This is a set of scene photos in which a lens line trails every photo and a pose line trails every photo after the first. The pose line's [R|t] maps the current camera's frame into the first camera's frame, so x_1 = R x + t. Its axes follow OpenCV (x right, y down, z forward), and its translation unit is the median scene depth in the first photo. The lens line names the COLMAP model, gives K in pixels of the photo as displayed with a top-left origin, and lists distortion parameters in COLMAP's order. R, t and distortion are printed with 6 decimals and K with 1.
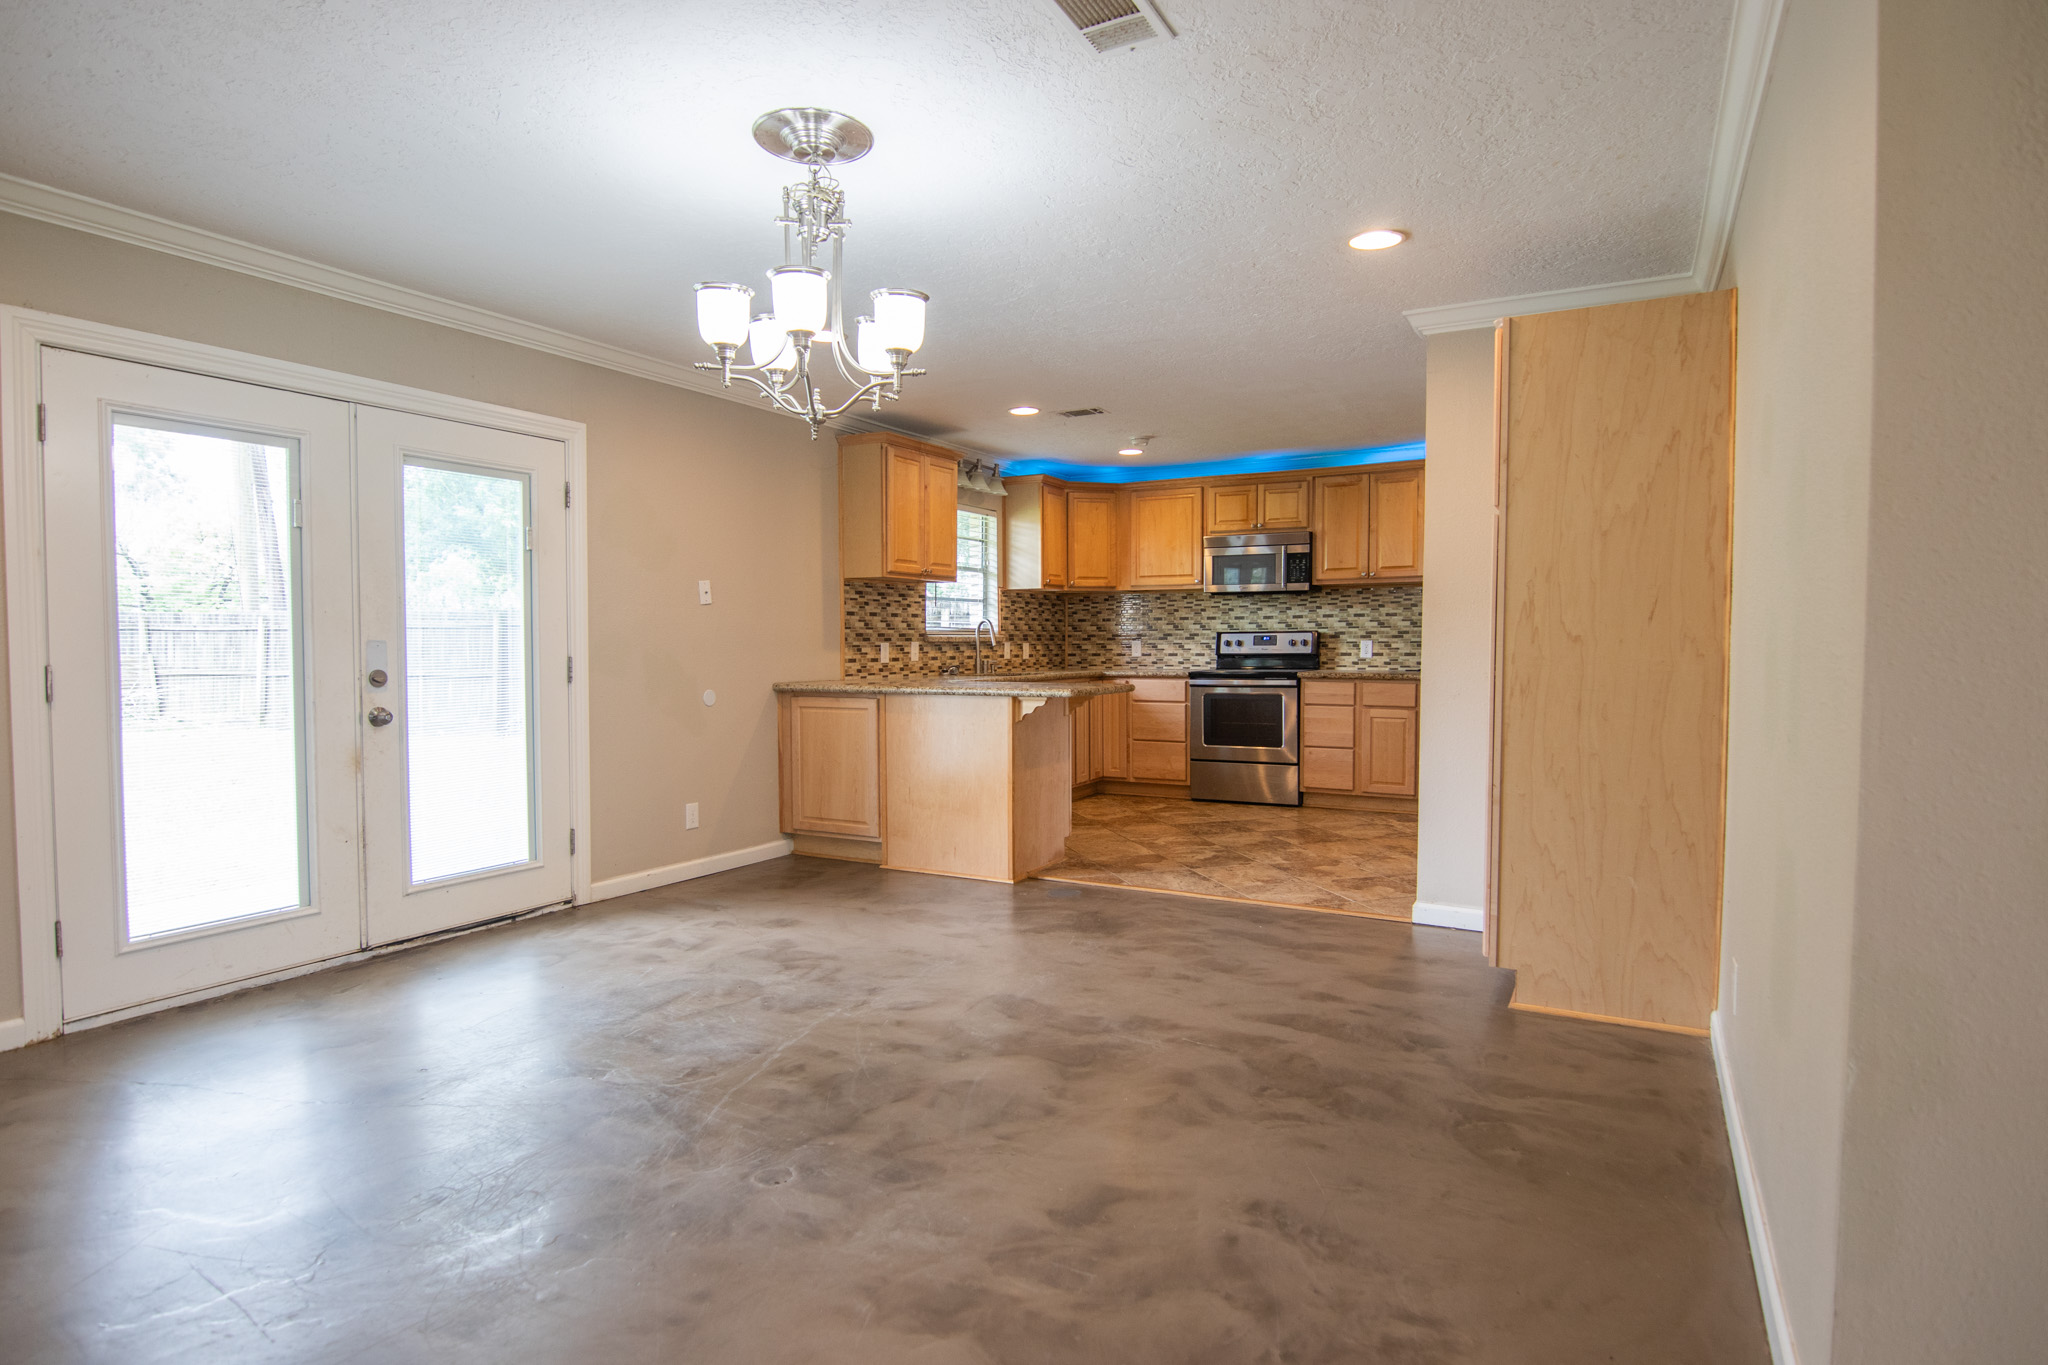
lens RADIAL K [[1100.3, 0, 1024.0], [0, 1100.3, 682.5], [0, 0, 1]] dist [0.000395, -0.000004]
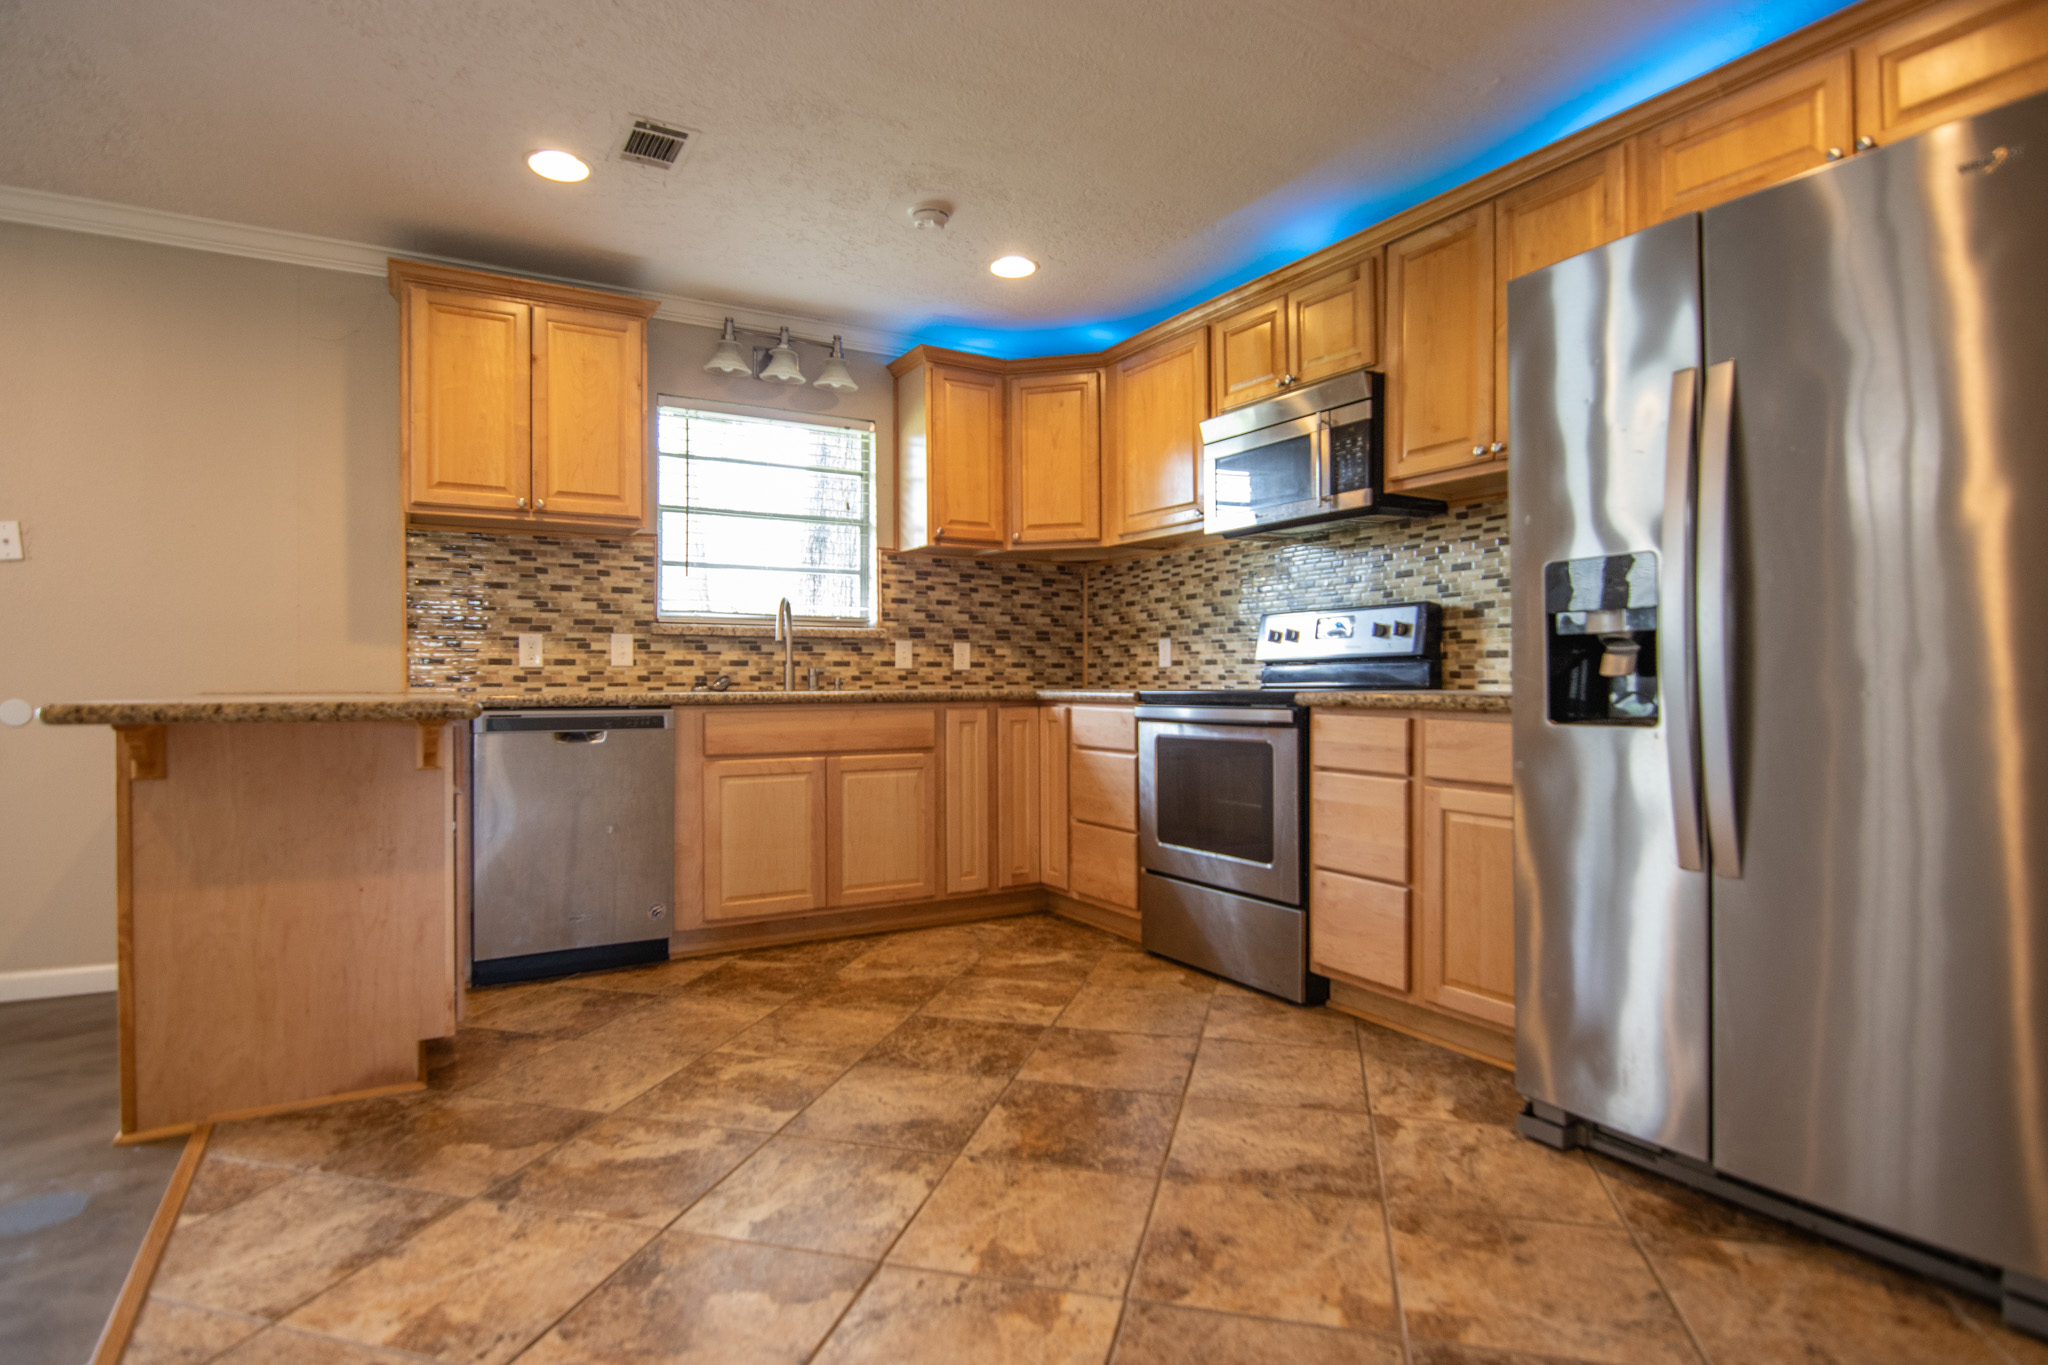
lens RADIAL K [[1074.2, 0, 1024.0], [0, 1074.2, 682.5], [0, 0, 1]] dist [-0.002342, -0.000363]
pose [[0.855748, 0.004068, -0.517376, 0.385841], [-0.021626, 0.999376, -0.027912, 0.001021], [0.516940, 0.035074, 0.855303, 0.606196]]
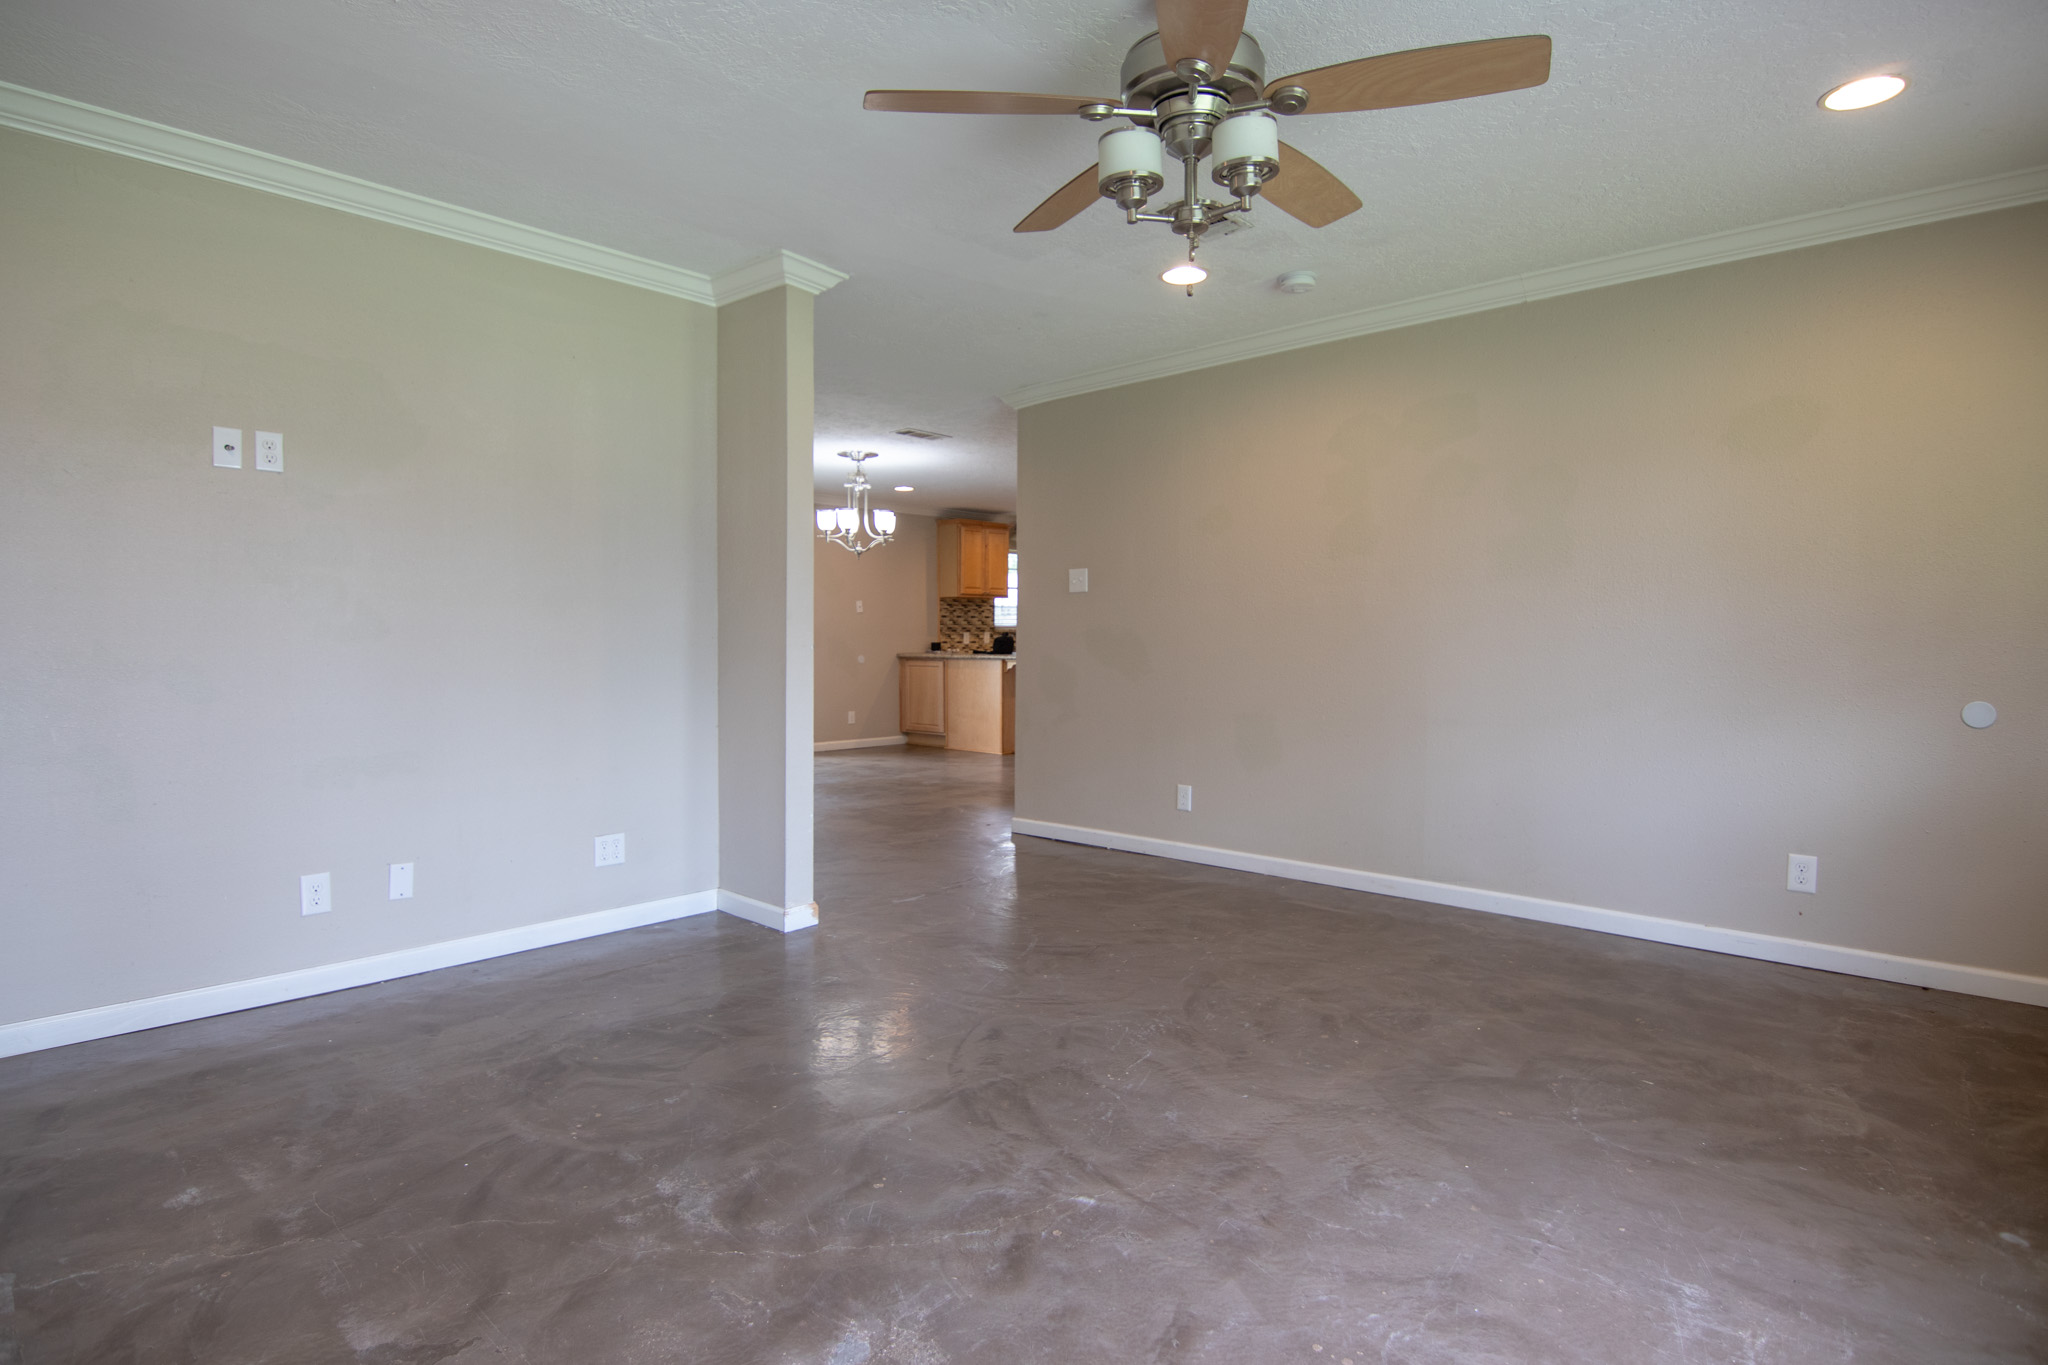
lens RADIAL K [[1074.2, 0, 1024.0], [0, 1074.2, 682.5], [0, 0, 1]] dist [-0.002342, -0.000363]
pose [[0.972734, 0.014301, -0.231482, 0.350848], [-0.012292, 0.999873, 0.010117, 0.024802], [0.231597, -0.006996, 0.972787, -0.641920]]
